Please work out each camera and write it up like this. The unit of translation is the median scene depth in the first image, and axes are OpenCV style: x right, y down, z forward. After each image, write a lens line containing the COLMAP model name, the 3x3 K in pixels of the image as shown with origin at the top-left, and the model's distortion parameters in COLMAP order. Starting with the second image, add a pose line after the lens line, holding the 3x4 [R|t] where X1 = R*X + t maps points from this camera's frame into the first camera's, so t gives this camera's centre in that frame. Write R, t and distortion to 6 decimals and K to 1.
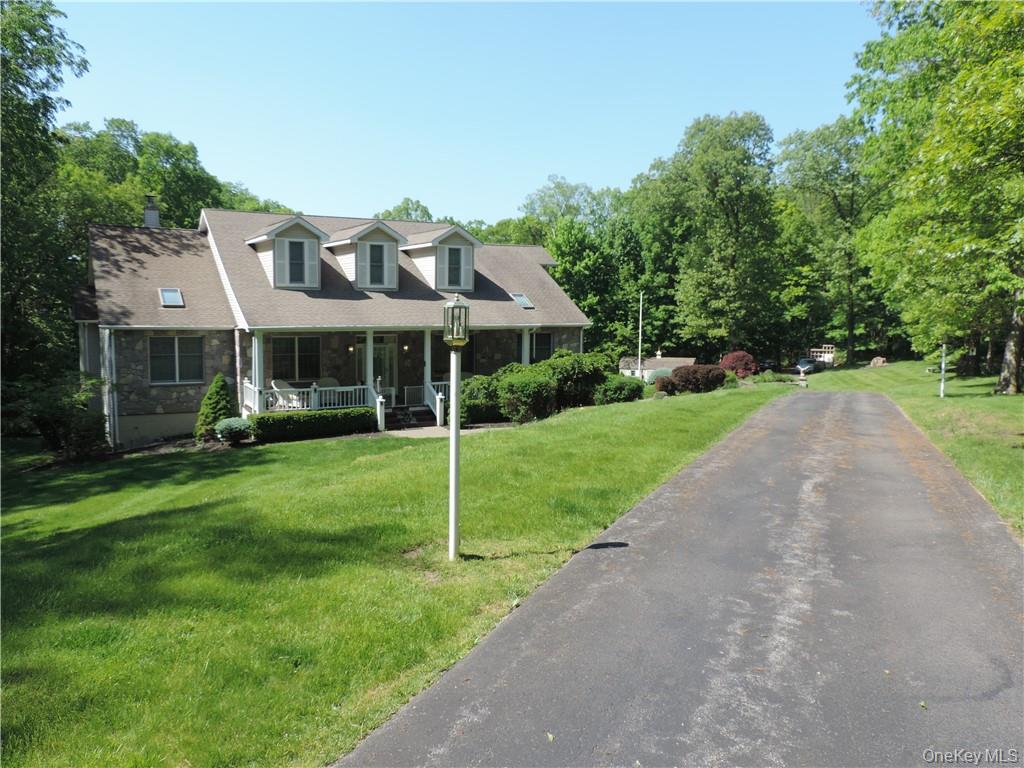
lens RADIAL K [[819.4, 0, 512.0], [0, 819.4, 384.0], [0, 0, 1]] dist [-0.029916, 0.040984]
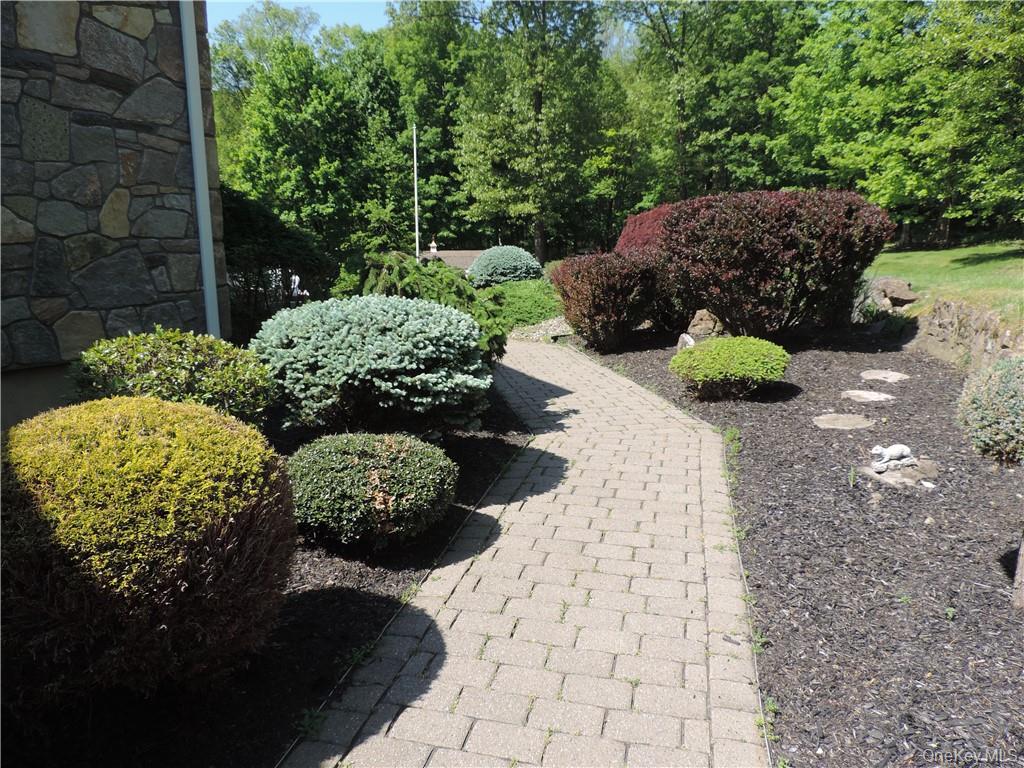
lens RADIAL K [[727.4, 0, 512.0], [0, 727.4, 384.0], [0, 0, 1]] dist [-0.023802, 0.000400]
pose [[0.949607, -0.081664, 0.302616, 0.119385], [0.041632, 0.989771, 0.136459, -0.006851], [-0.310665, -0.116984, 0.943293, 0.985393]]
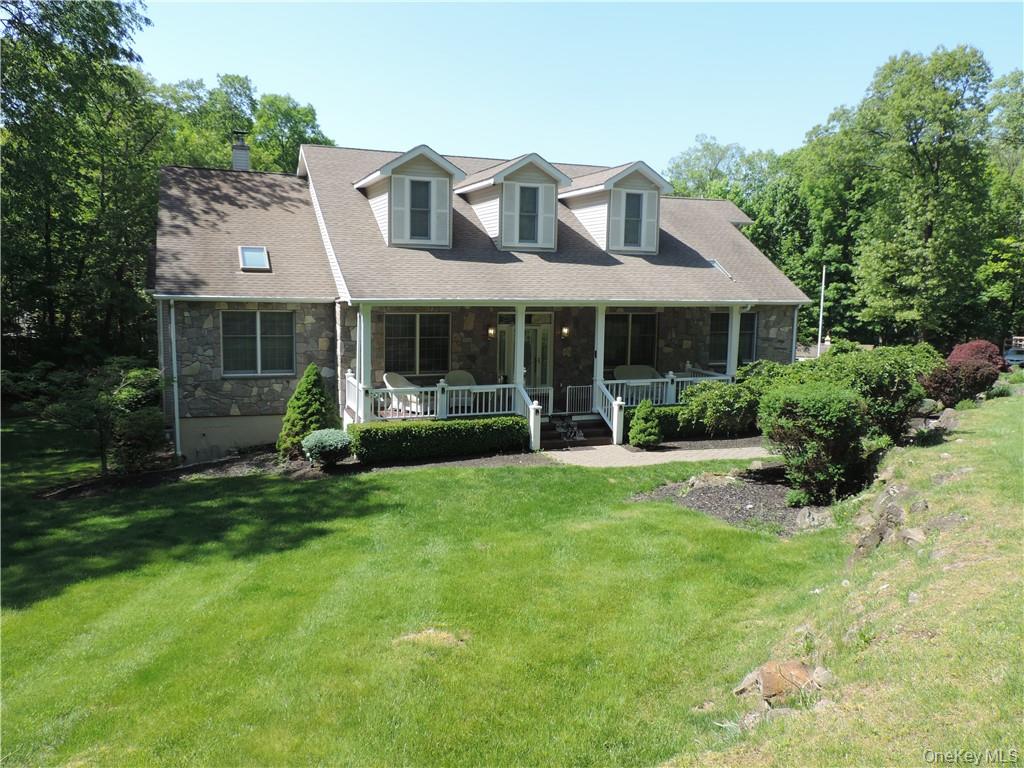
lens RADIAL K [[819.4, 0, 512.0], [0, 819.4, 384.0], [0, 0, 1]] dist [-0.029916, 0.040984]
pose [[0.990080, 0.024435, -0.138364, -0.073714], [-0.020909, 0.999420, 0.026881, -0.015477], [0.138941, -0.023721, 0.990017, 0.271495]]
